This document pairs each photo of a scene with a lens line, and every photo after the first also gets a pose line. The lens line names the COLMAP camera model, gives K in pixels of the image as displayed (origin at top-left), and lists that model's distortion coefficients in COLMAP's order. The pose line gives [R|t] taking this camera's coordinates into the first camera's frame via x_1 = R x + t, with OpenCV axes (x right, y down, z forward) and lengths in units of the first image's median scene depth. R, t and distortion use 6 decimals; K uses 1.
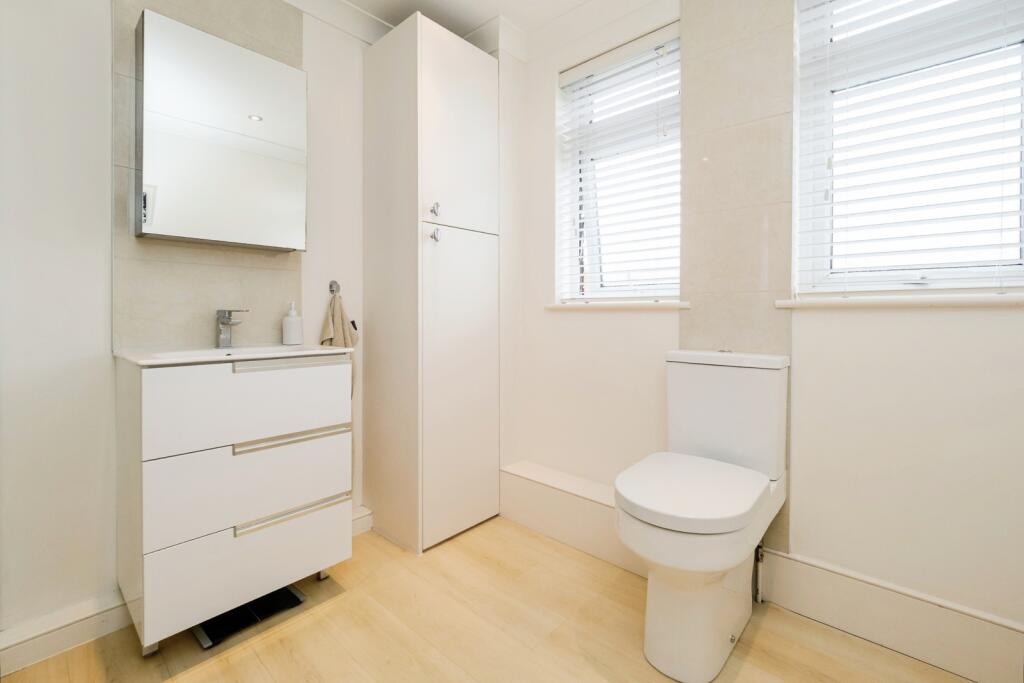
lens RADIAL K [[442.7, 0, 514.6], [0, 442.7, 316.1], [0, 0, 1]] dist [-0.000831, -0.000321]
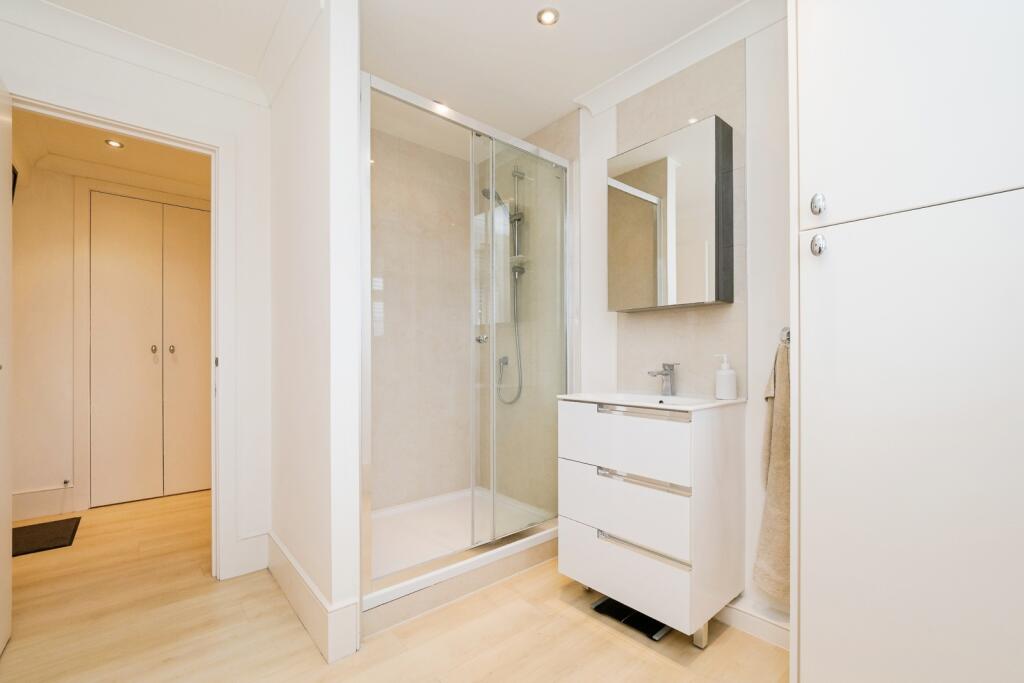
lens RADIAL K [[442.1, 0, 512.5], [0, 442.1, 361.6], [0, 0, 1]] dist [-0.000617, -0.000129]
pose [[-0.127383, -0.002243, -0.991851, 0.578494], [-0.004524, 0.999988, -0.001681, -0.015365], [0.991843, 0.004273, -0.127392, 0.750044]]
